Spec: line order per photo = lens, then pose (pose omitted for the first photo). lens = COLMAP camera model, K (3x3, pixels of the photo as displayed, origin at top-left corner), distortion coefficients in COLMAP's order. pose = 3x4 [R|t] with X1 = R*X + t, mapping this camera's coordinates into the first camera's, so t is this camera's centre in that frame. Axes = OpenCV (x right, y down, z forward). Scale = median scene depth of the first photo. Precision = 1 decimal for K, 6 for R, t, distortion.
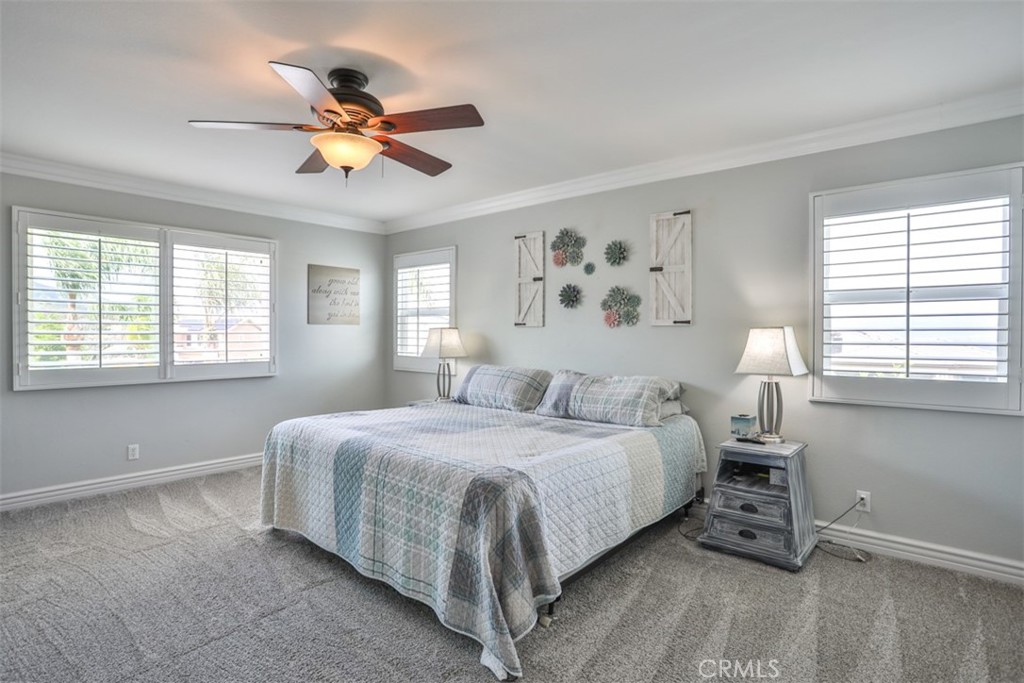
lens RADIAL K [[526.8, 0, 500.9], [0, 526.8, 337.9], [0, 0, 1]] dist [-0.077637, 0.032099]
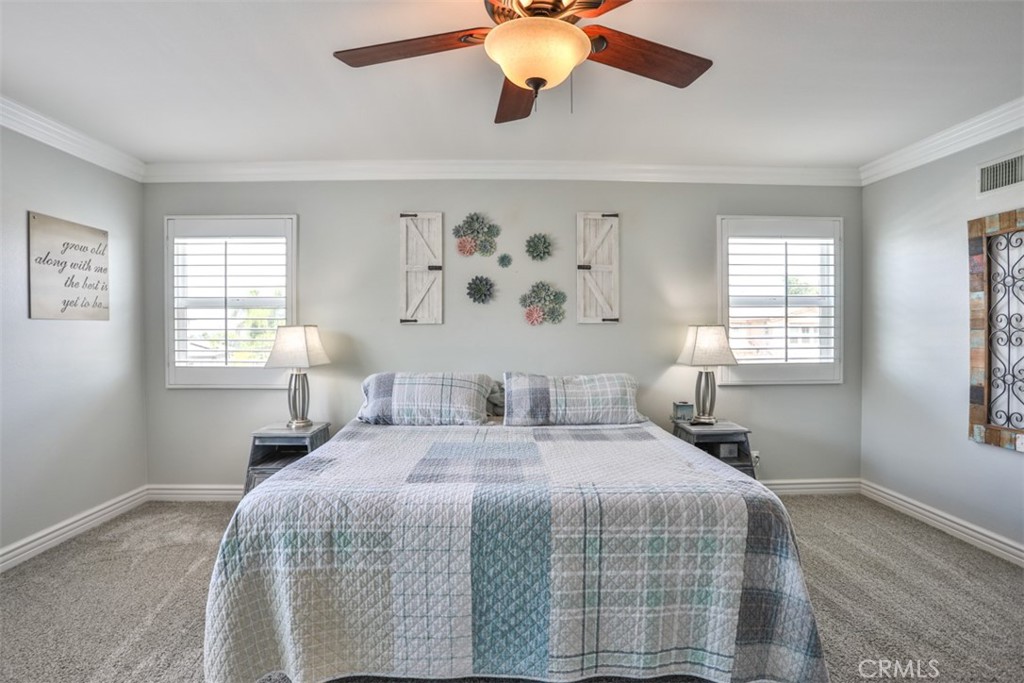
lens RADIAL K [[526.8, 0, 512.1], [0, 526.8, 340.9], [0, 0, 1]] dist [-0.077637, 0.032099]
pose [[0.733401, -0.018618, 0.679541, -0.499322], [0.011910, 0.999823, 0.014540, -0.005740], [-0.679692, -0.002570, 0.733494, 0.352851]]
